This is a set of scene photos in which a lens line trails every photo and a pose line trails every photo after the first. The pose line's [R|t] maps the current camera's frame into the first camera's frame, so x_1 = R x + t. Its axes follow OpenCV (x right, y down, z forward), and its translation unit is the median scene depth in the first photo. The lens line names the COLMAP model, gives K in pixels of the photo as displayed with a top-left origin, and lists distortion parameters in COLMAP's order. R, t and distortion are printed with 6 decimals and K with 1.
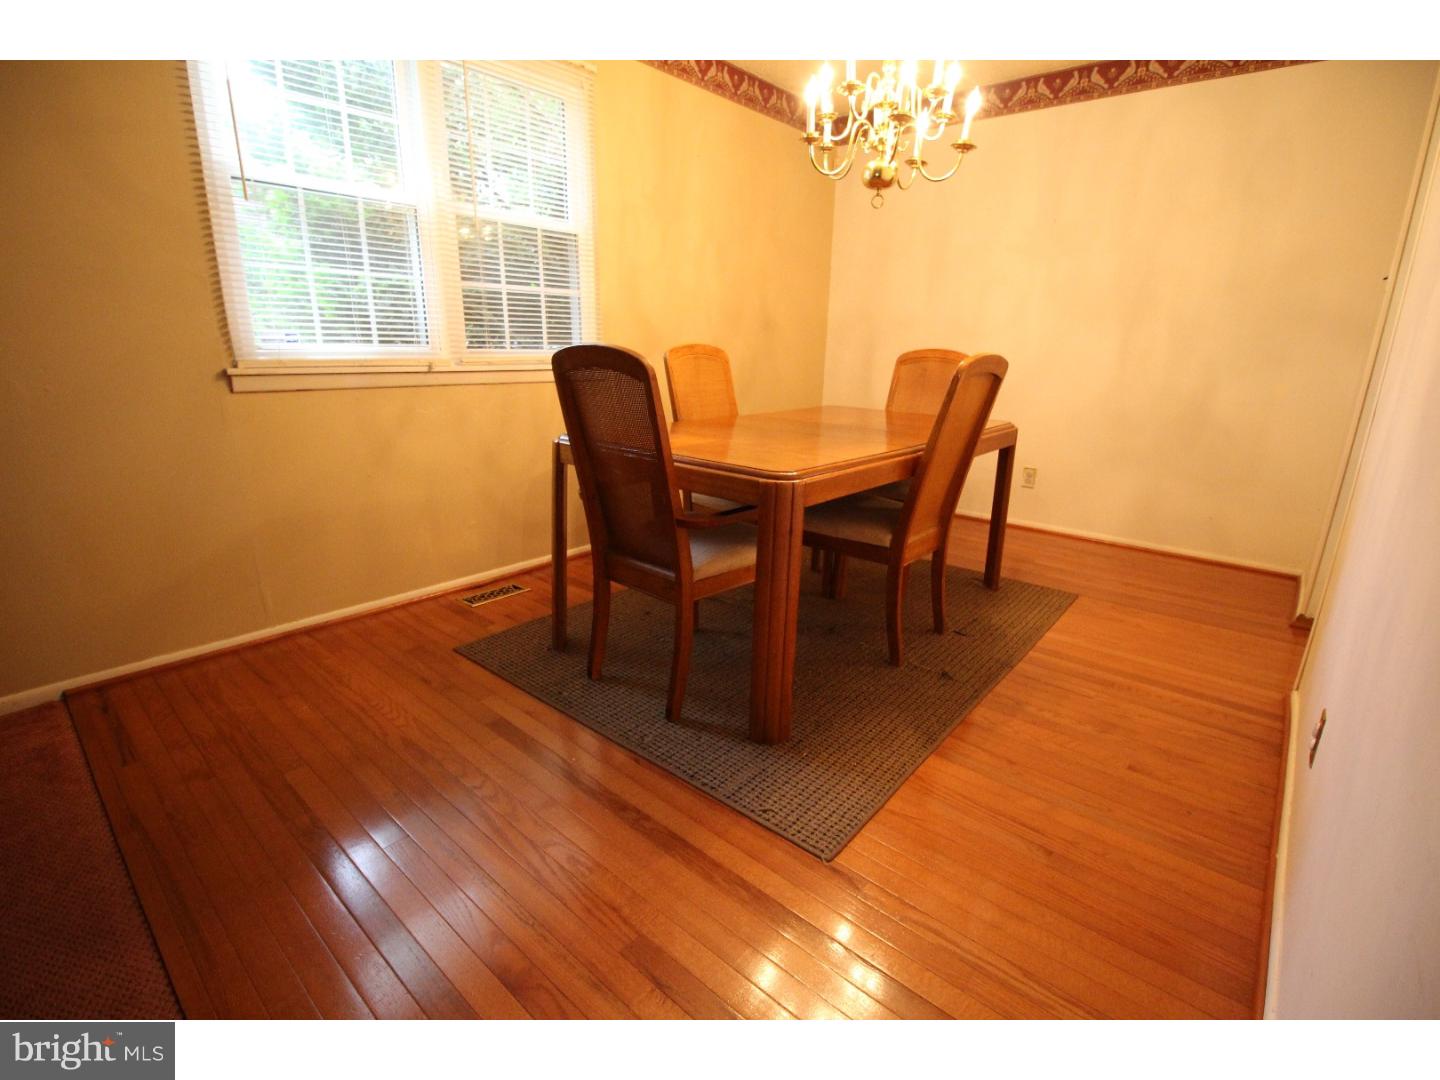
lens RADIAL K [[676.7, 0, 720.0], [0, 676.7, 540.0], [0, 0, 1]] dist [-0.009080, -0.000404]
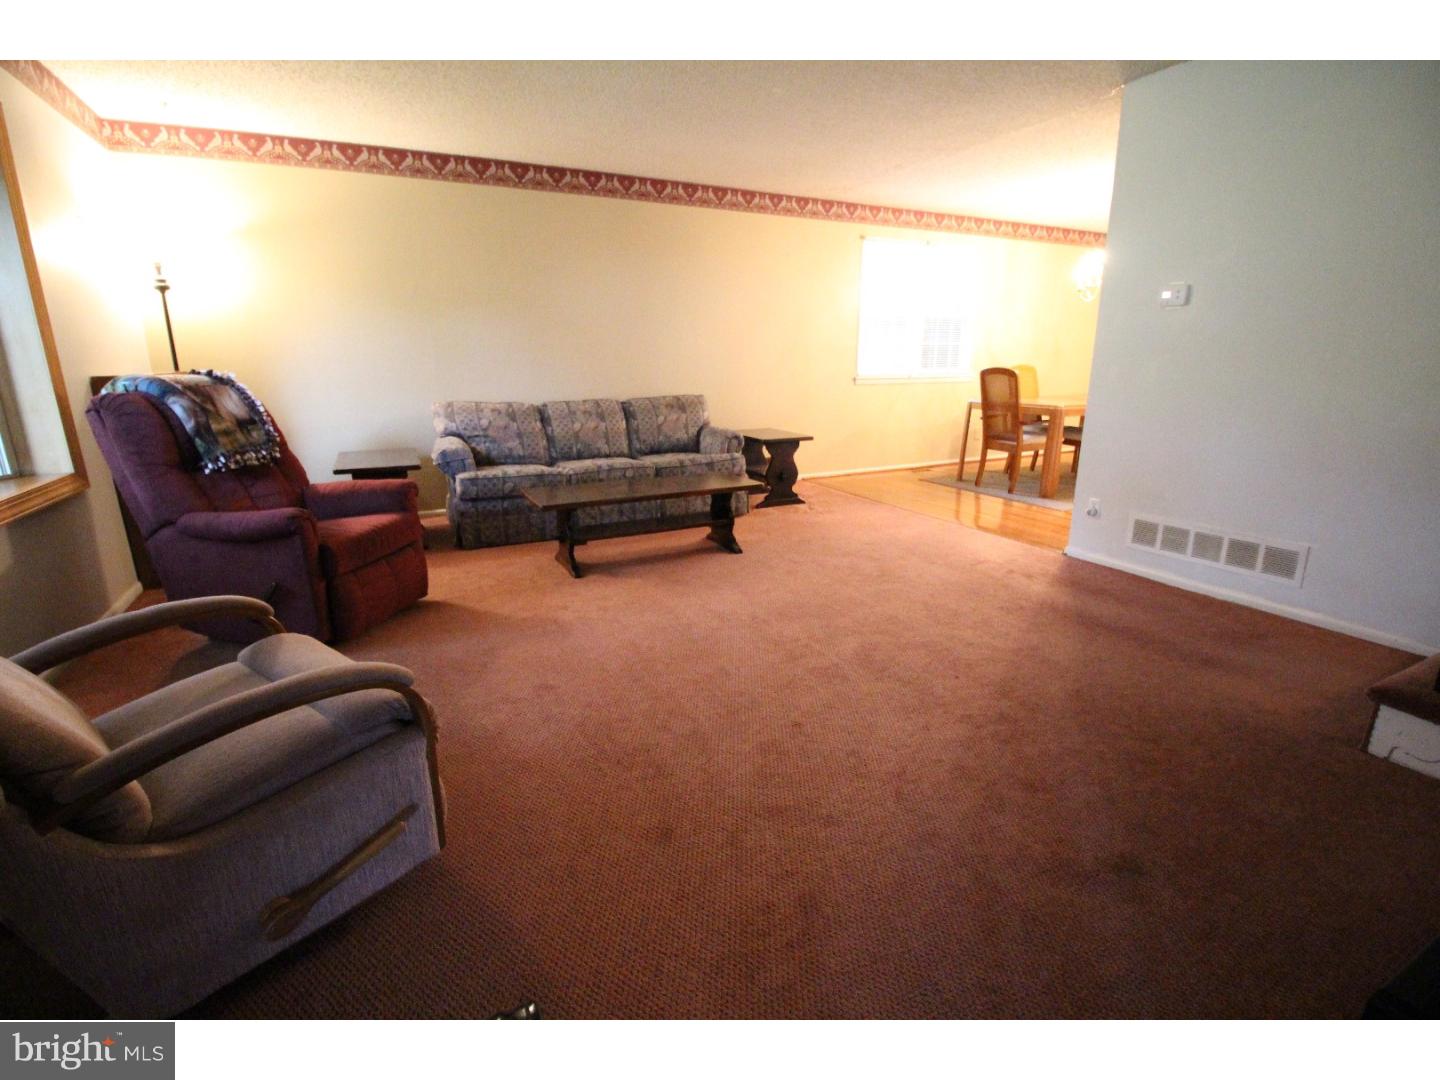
lens RADIAL K [[676.7, 0, 720.0], [0, 676.7, 540.0], [0, 0, 1]] dist [-0.009080, -0.000404]
pose [[0.925158, 0.075742, -0.371950, -0.114614], [-0.084348, 0.996412, -0.006896, 0.542451], [0.370093, 0.037753, 0.928227, -1.994413]]
